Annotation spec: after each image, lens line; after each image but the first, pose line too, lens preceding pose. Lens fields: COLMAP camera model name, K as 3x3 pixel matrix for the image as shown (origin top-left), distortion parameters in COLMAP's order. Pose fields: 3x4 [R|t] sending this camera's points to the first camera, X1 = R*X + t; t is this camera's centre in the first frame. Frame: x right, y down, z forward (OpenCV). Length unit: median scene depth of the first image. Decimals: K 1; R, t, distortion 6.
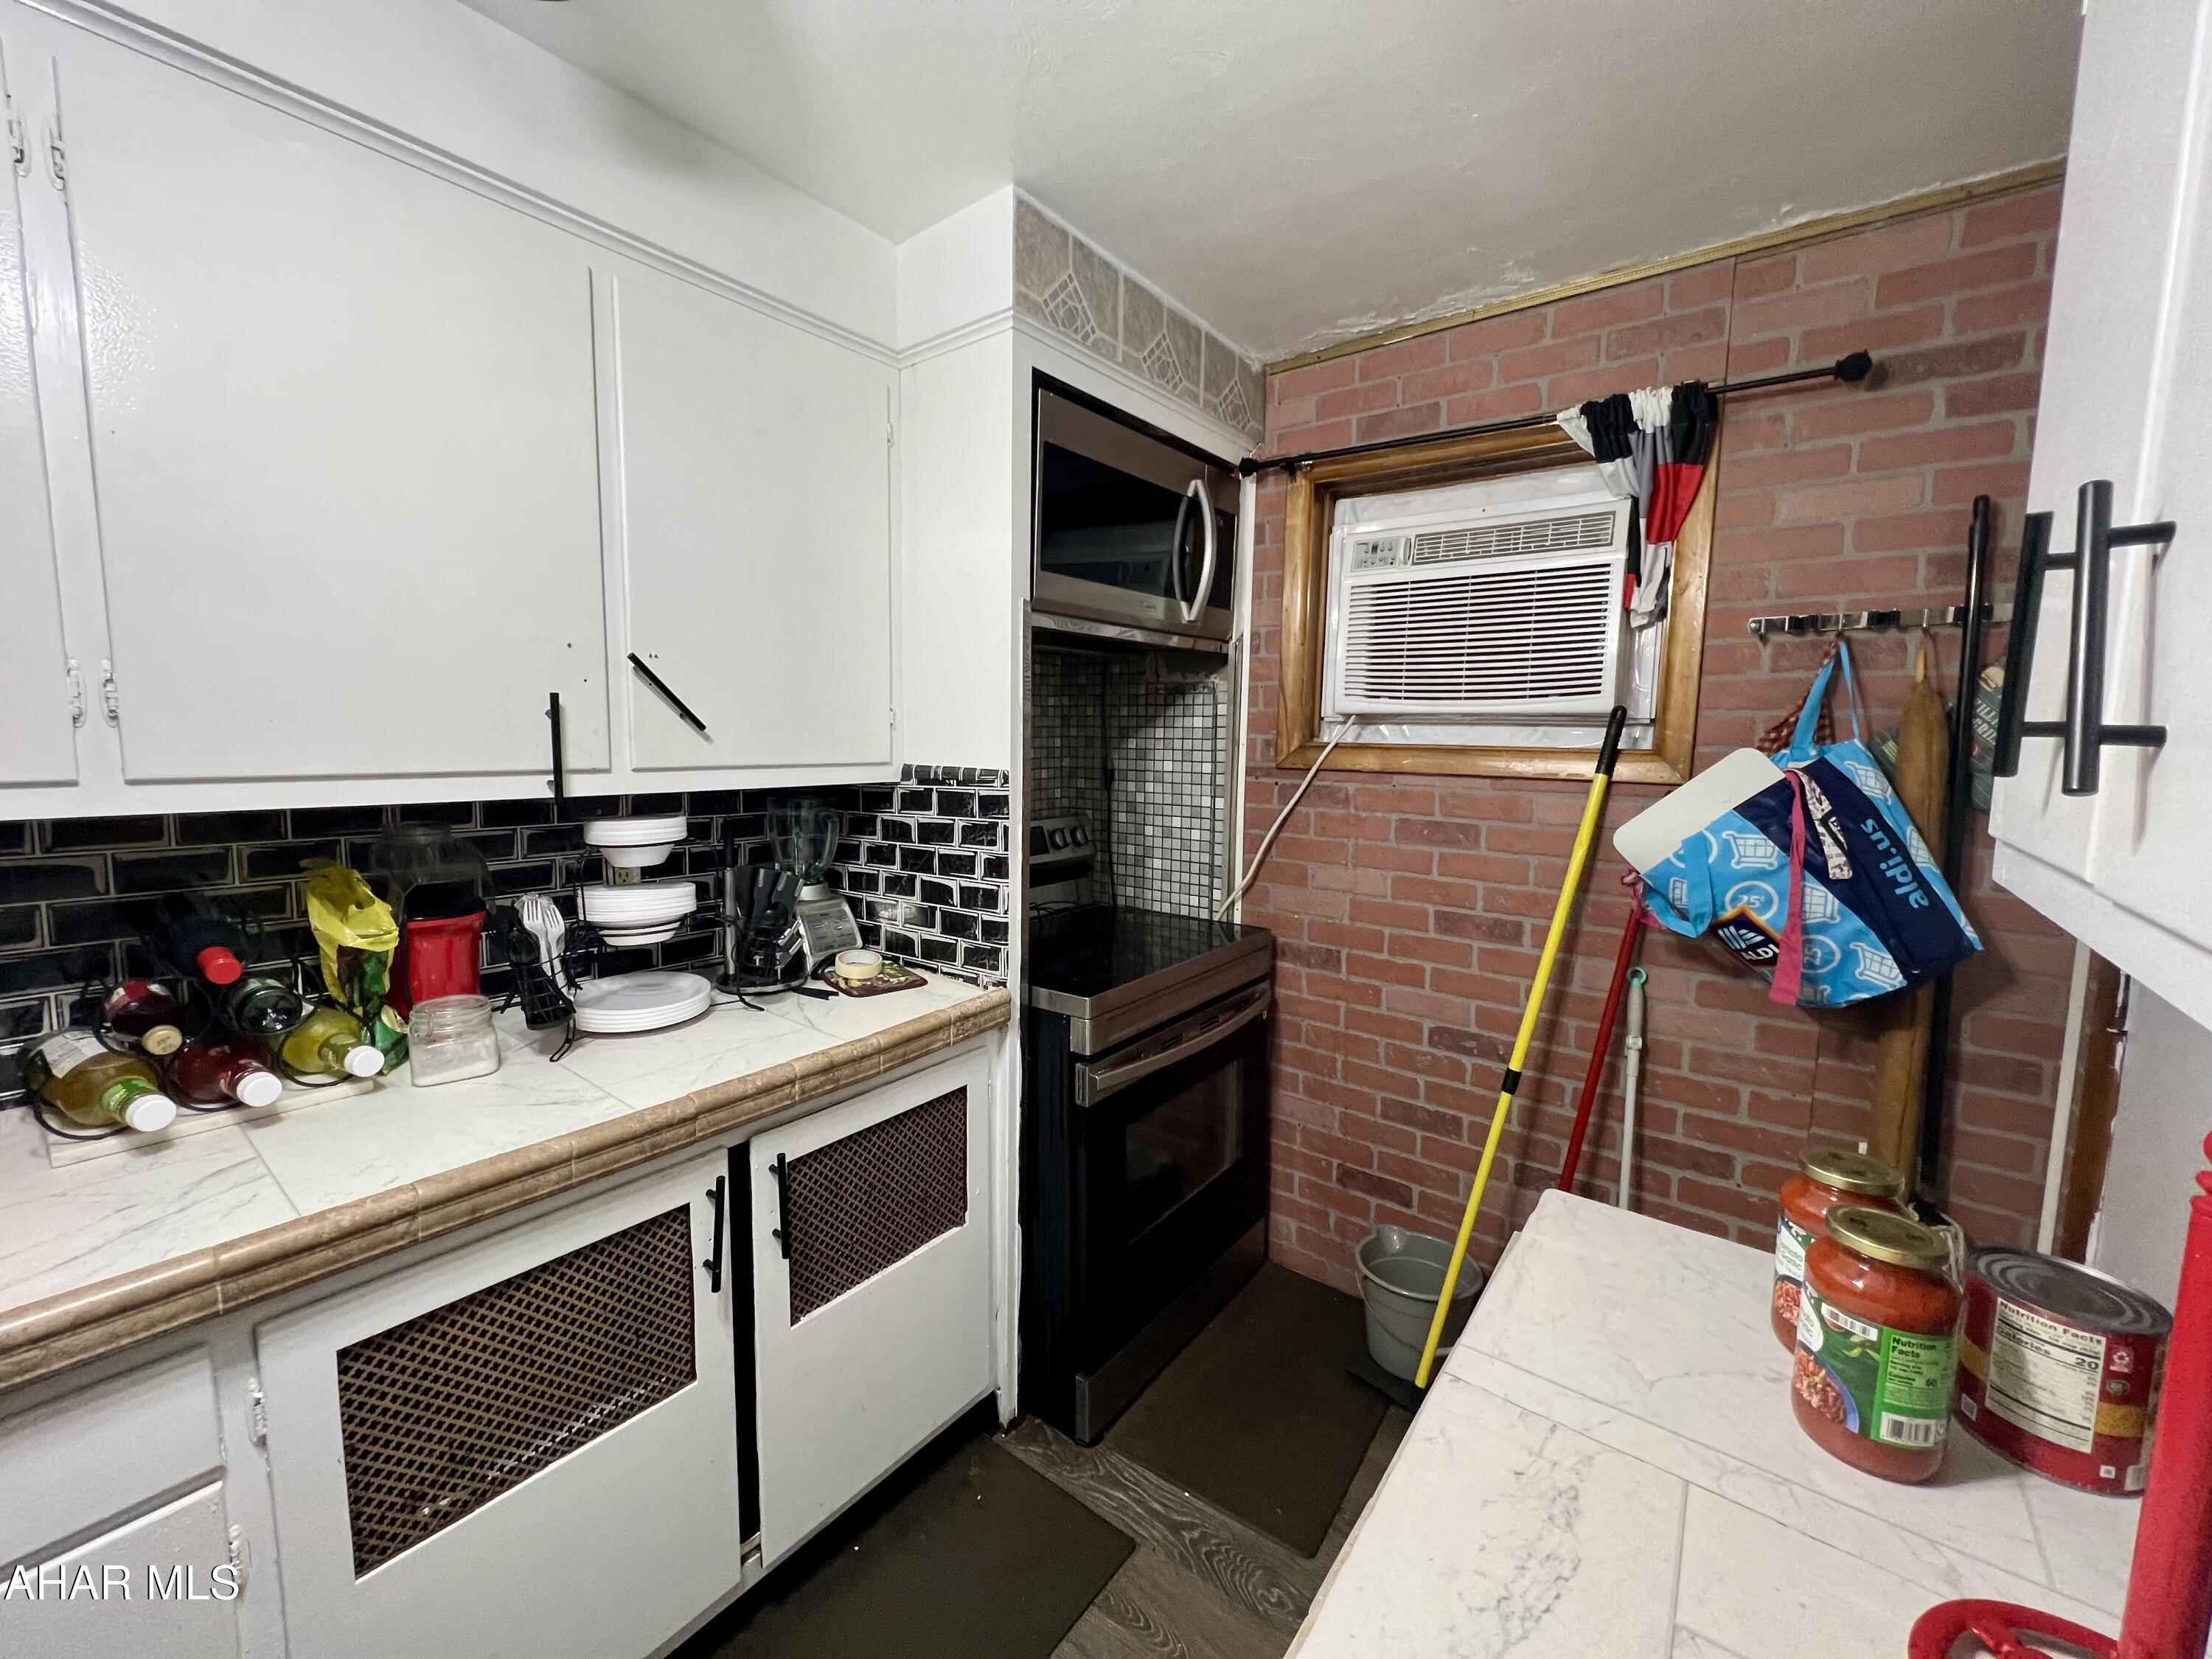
lens RADIAL K [[882.4, 0, 1083.8], [0, 882.4, 824.8], [0, 0, 1]] dist [-0.004002, 0.000688]
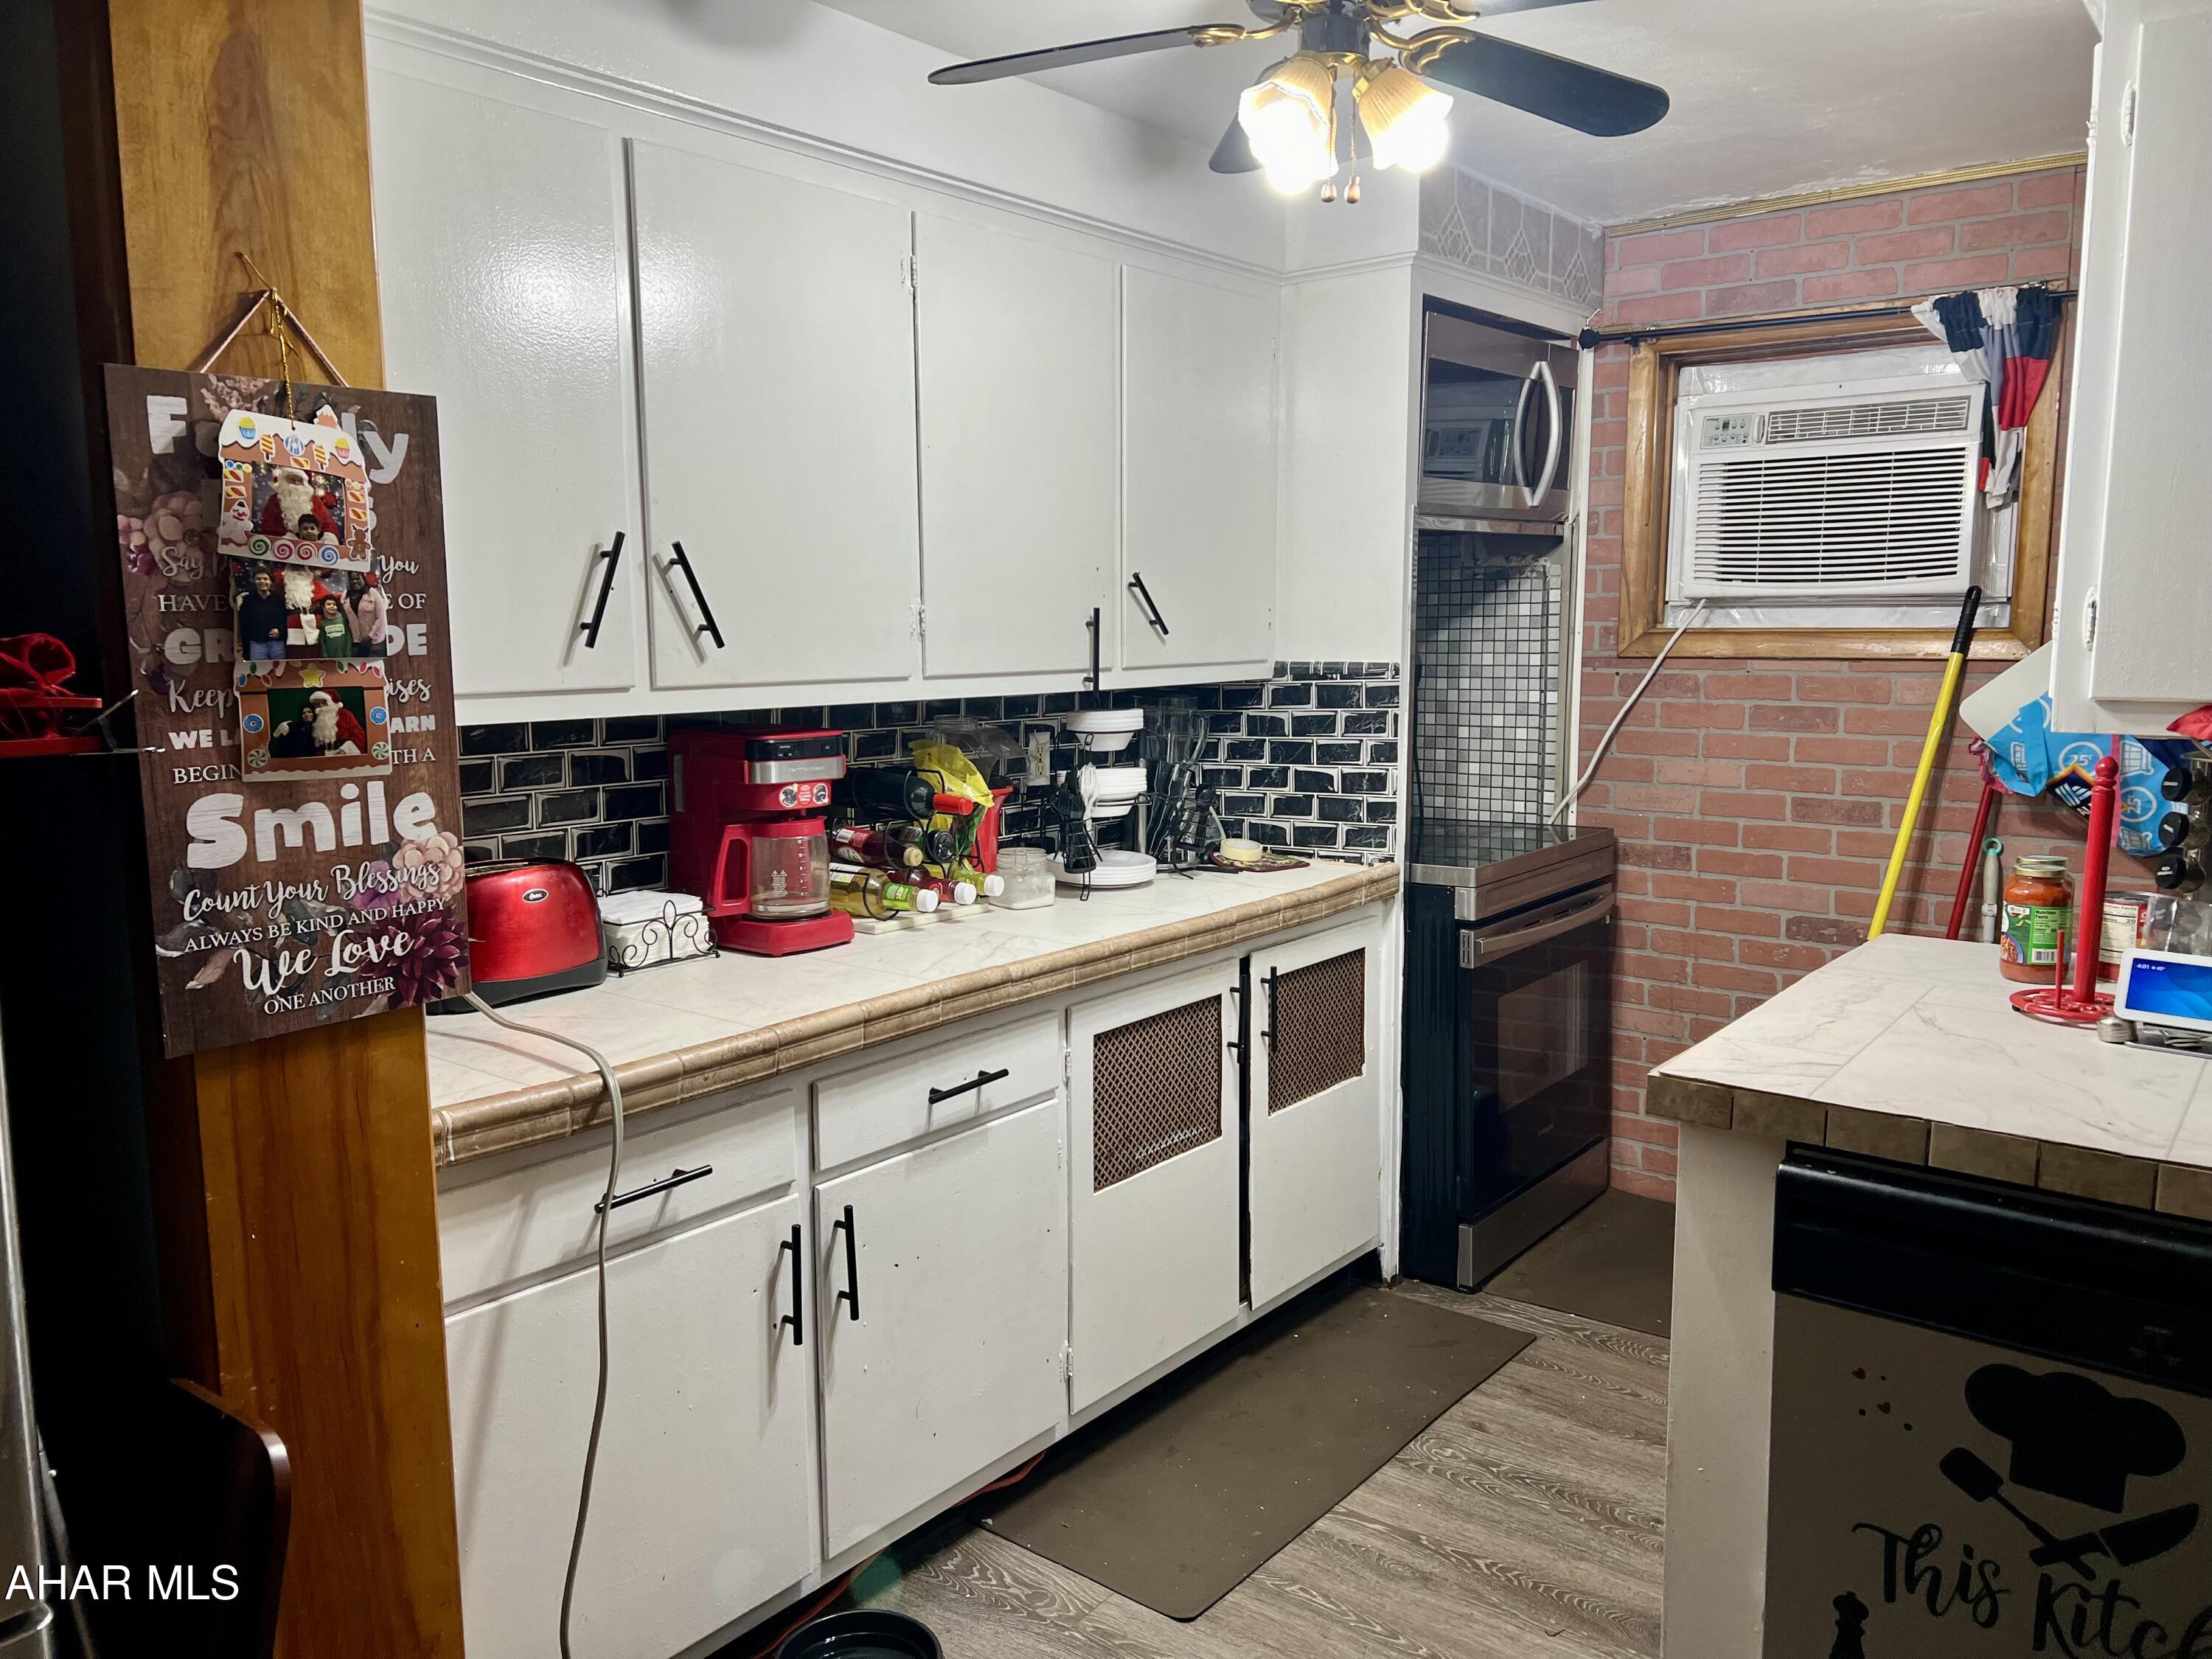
lens RADIAL K [[1685.6, 0, 1036.6], [0, 1685.6, 848.9], [0, 0, 1]] dist [0.050680, -0.062956]
pose [[0.999472, -0.020907, -0.024877, -0.454243], [0.021684, 0.999273, 0.031357, 0.087899], [0.024204, -0.031880, 0.999199, -1.044551]]
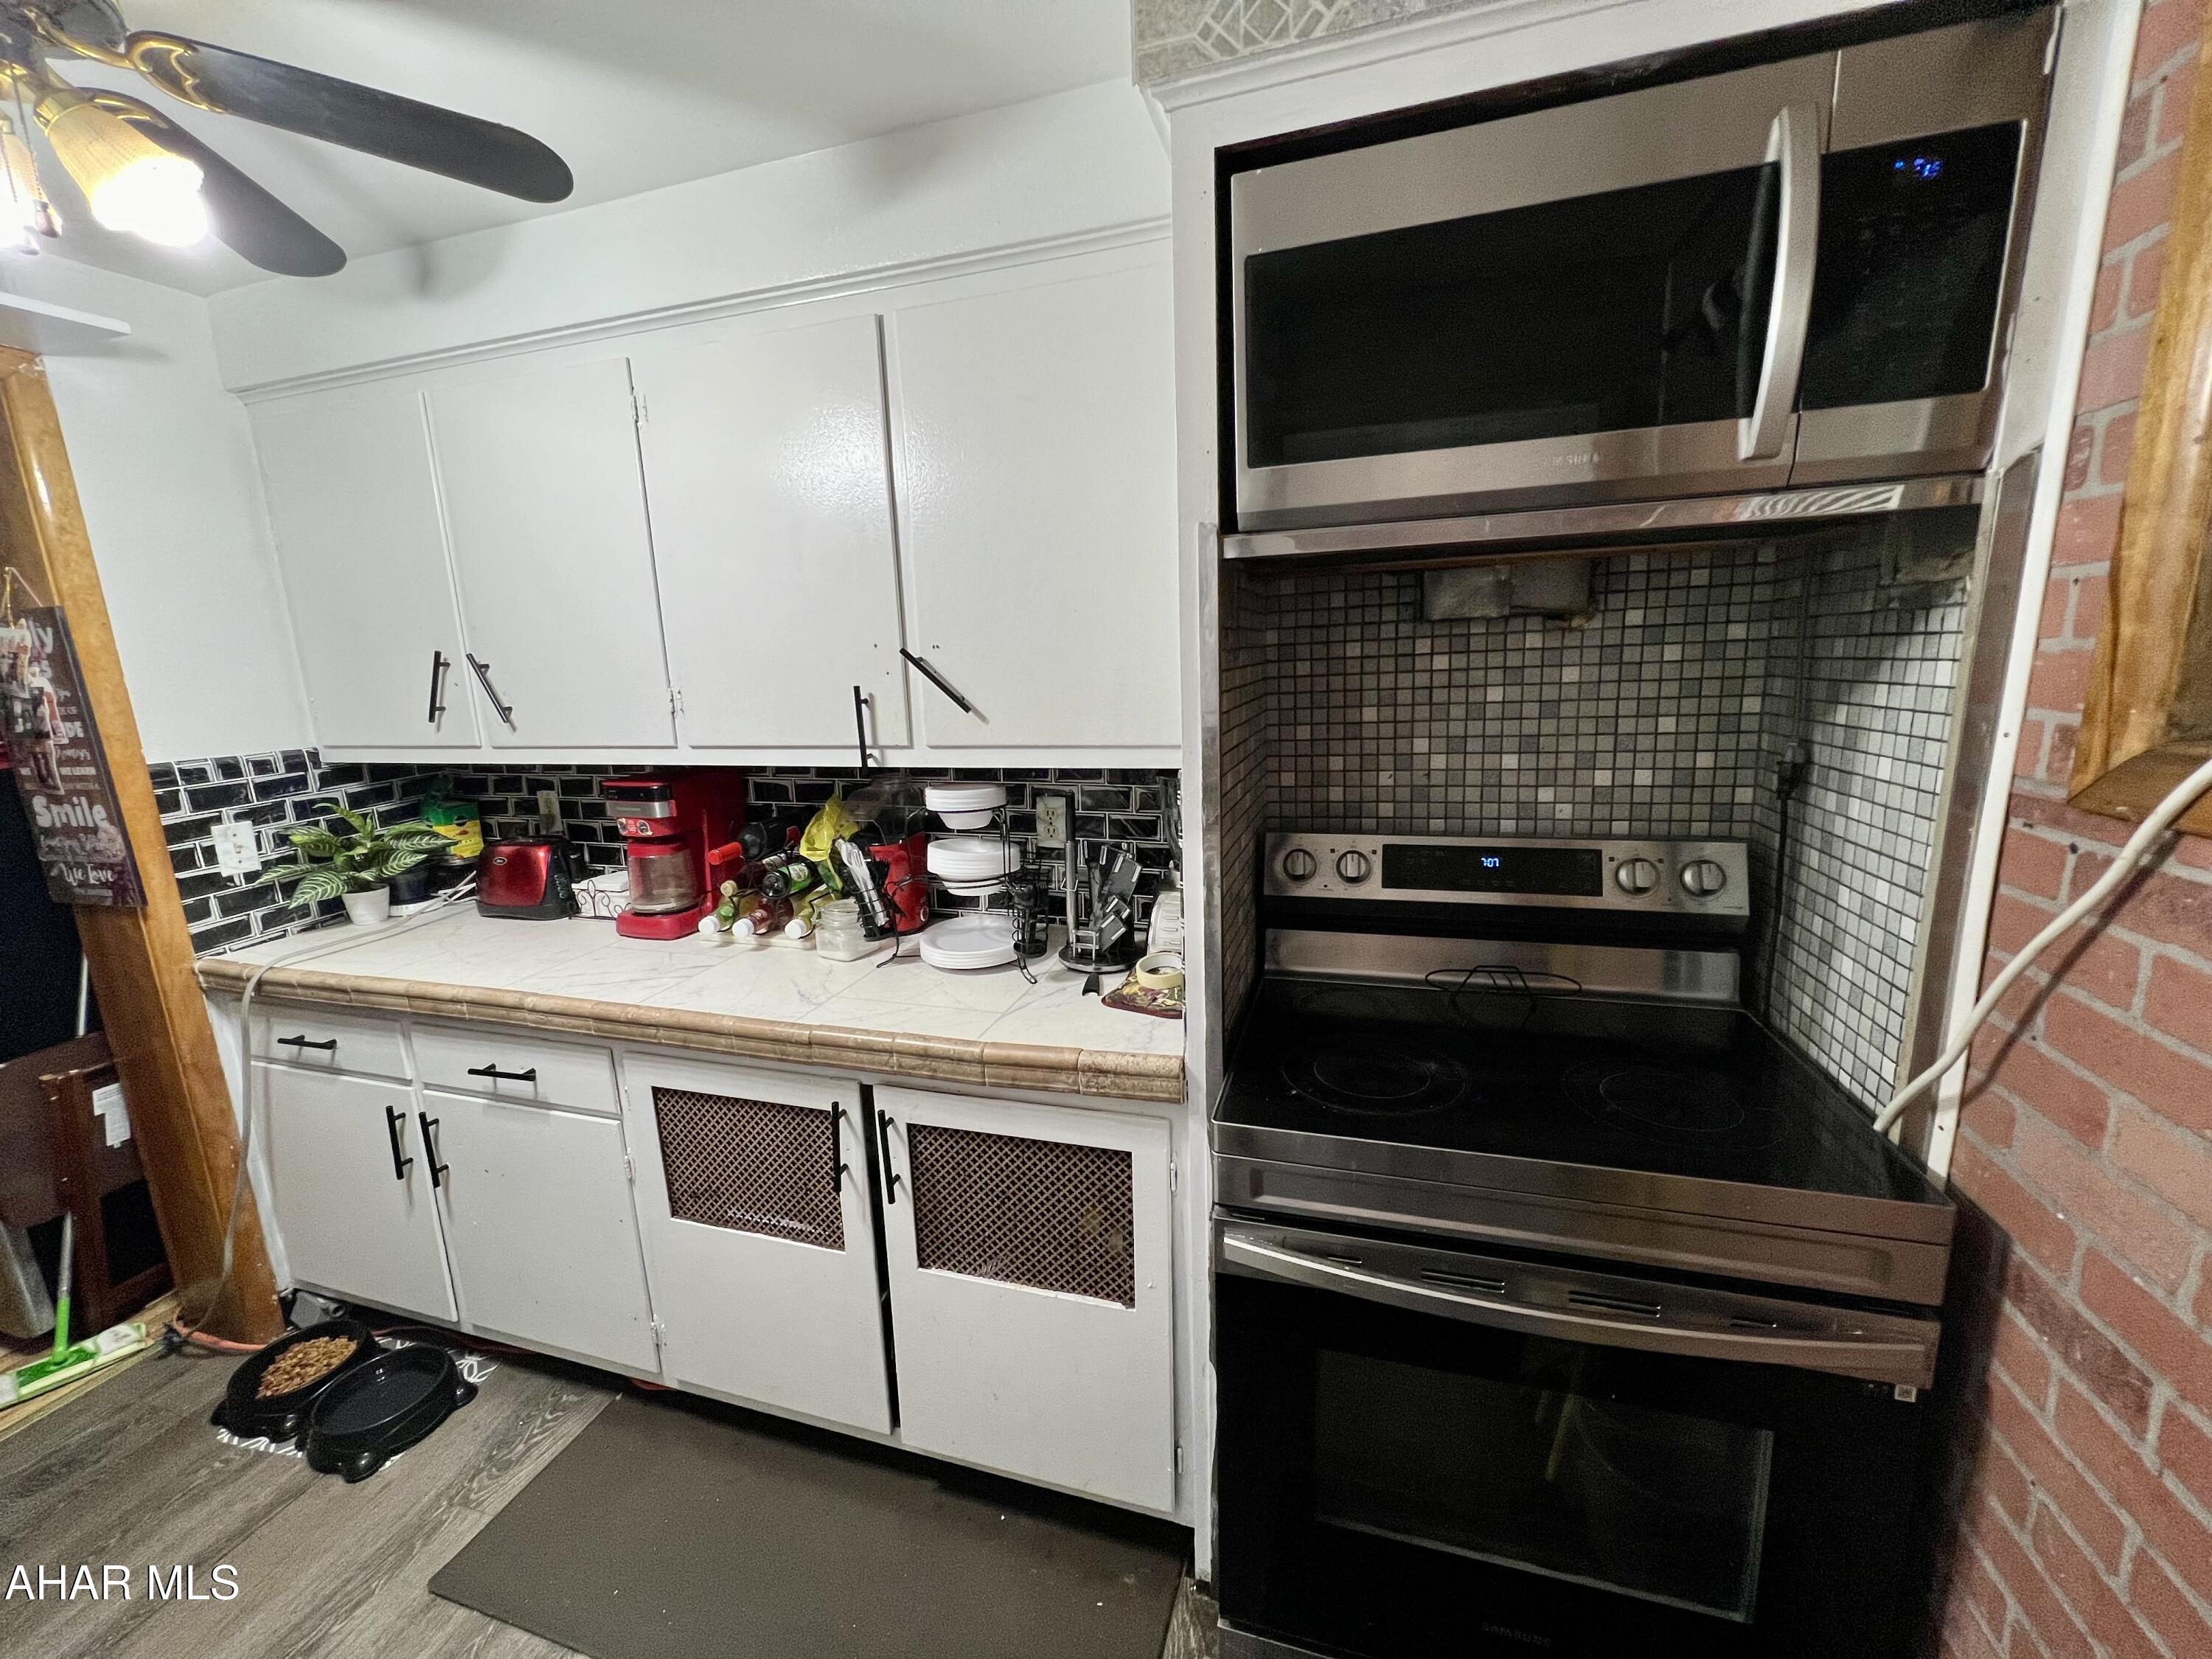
lens RADIAL K [[882.4, 0, 1101.5], [0, 882.4, 826.2], [0, 0, 1]] dist [-0.004002, 0.000688]
pose [[0.358292, 0.151047, -0.921310, 0.519058], [-0.058961, 0.988516, 0.139136, -0.105591], [0.931746, 0.004470, 0.363084, 0.625135]]
